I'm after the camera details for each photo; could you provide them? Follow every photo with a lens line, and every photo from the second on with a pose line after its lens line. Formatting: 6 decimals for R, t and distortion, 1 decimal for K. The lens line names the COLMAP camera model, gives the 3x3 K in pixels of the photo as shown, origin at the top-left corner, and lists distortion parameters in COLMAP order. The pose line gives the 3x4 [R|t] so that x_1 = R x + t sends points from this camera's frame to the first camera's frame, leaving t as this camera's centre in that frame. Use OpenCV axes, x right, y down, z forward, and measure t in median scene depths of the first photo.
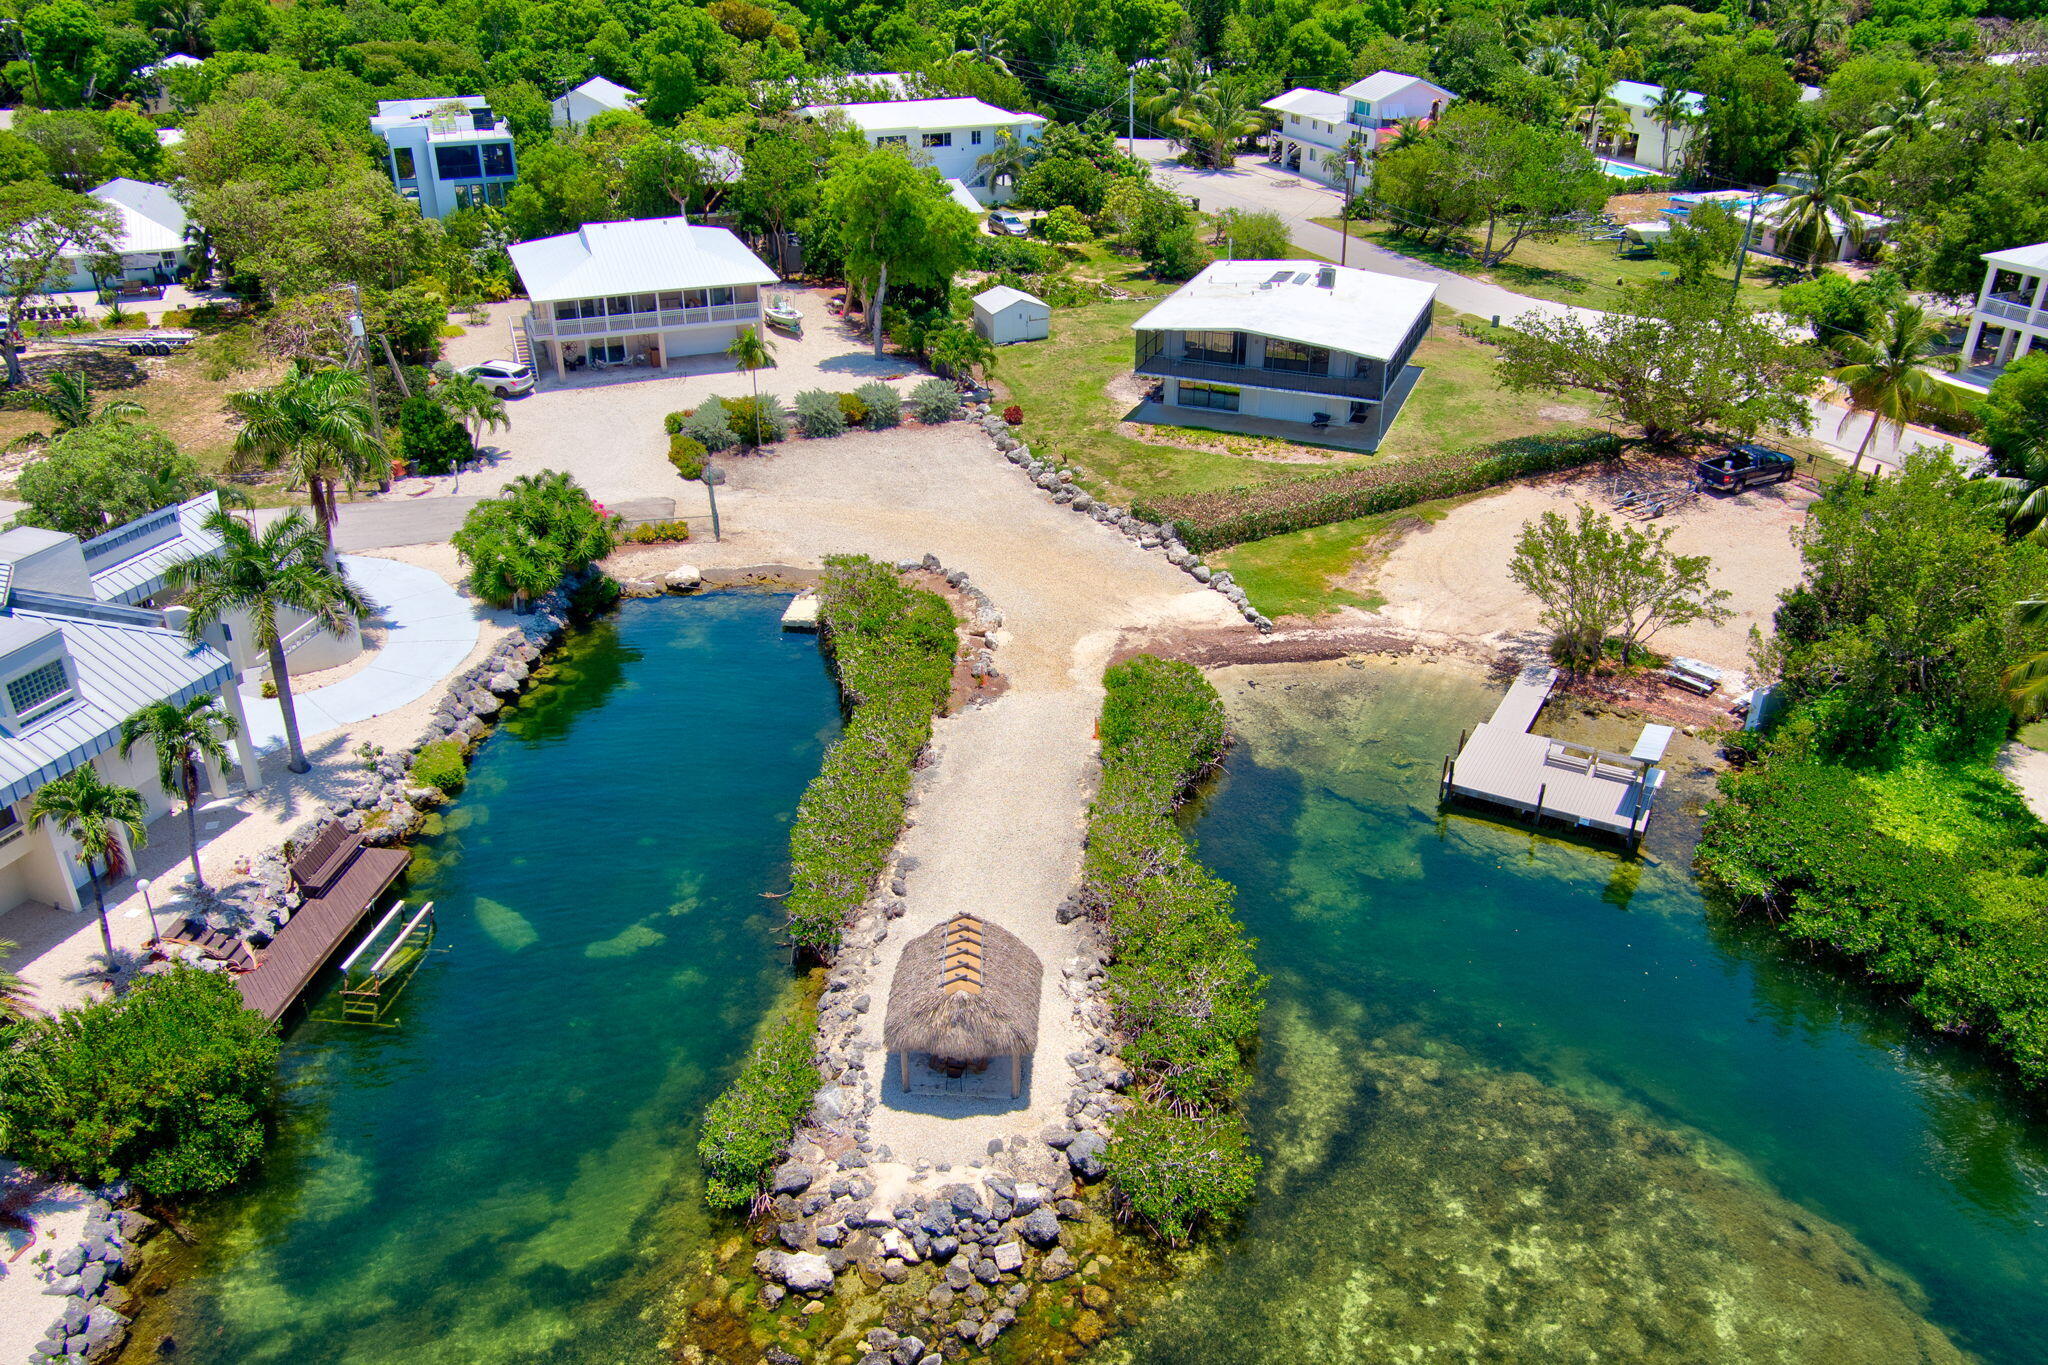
lens RADIAL K [[1611.3, 0, 1024.0], [0, 1611.3, 682.5], [0, 0, 1]] dist [-0.013169, -0.014365]
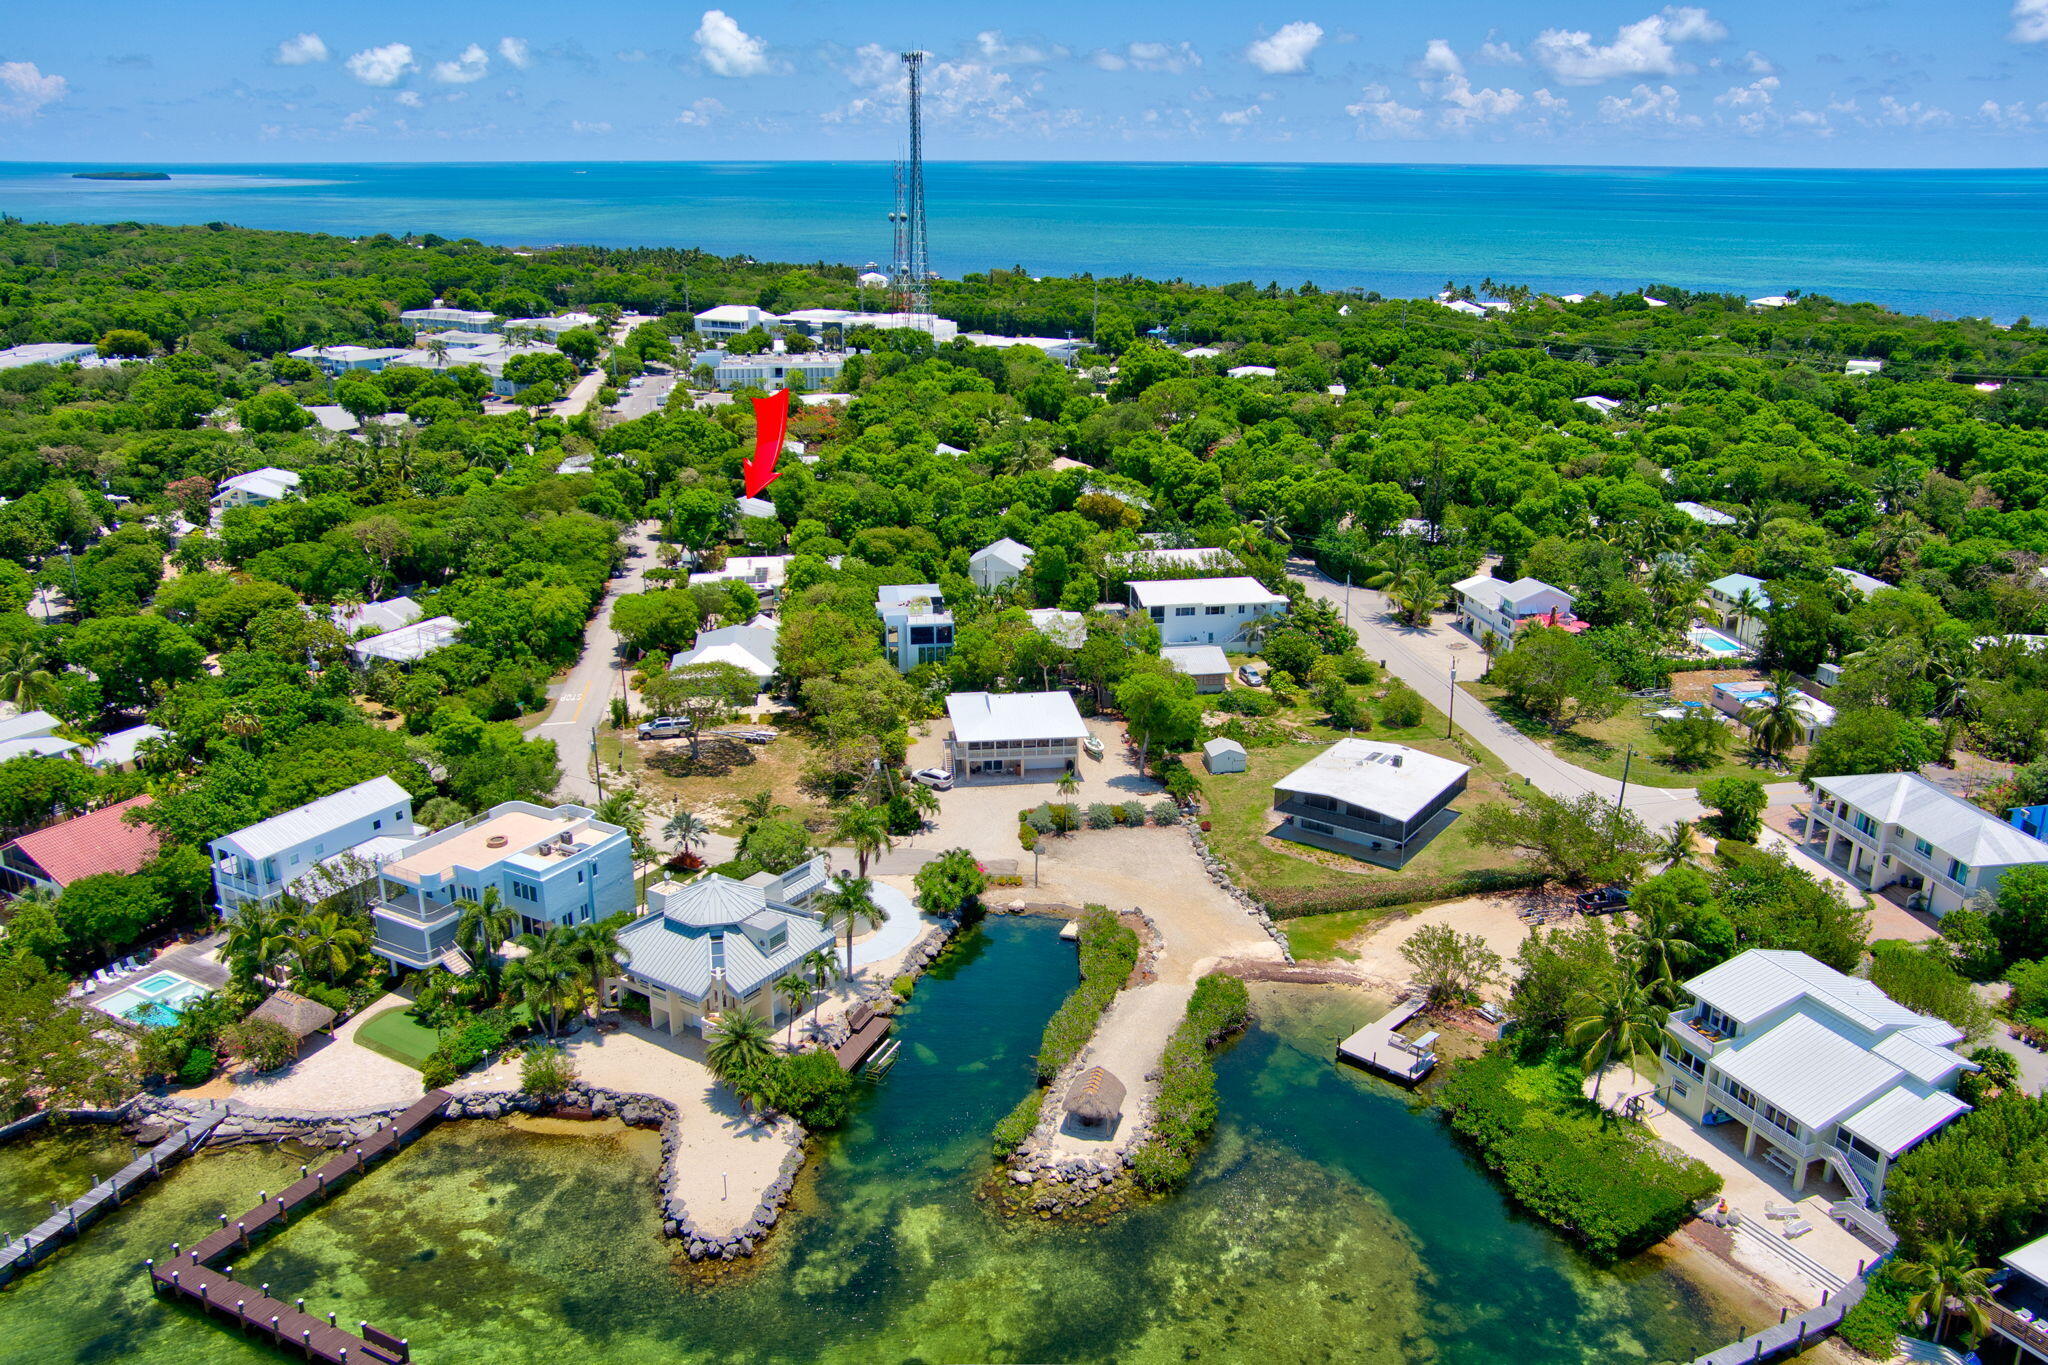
lens RADIAL K [[1611.3, 0, 1024.0], [0, 1611.3, 682.5], [0, 0, 1]] dist [-0.013169, -0.014365]
pose [[0.971717, 0.075826, -0.223643, 0.249835], [-0.110143, 0.983253, -0.145194, -0.051816], [0.208888, 0.165720, 0.963796, -1.088713]]
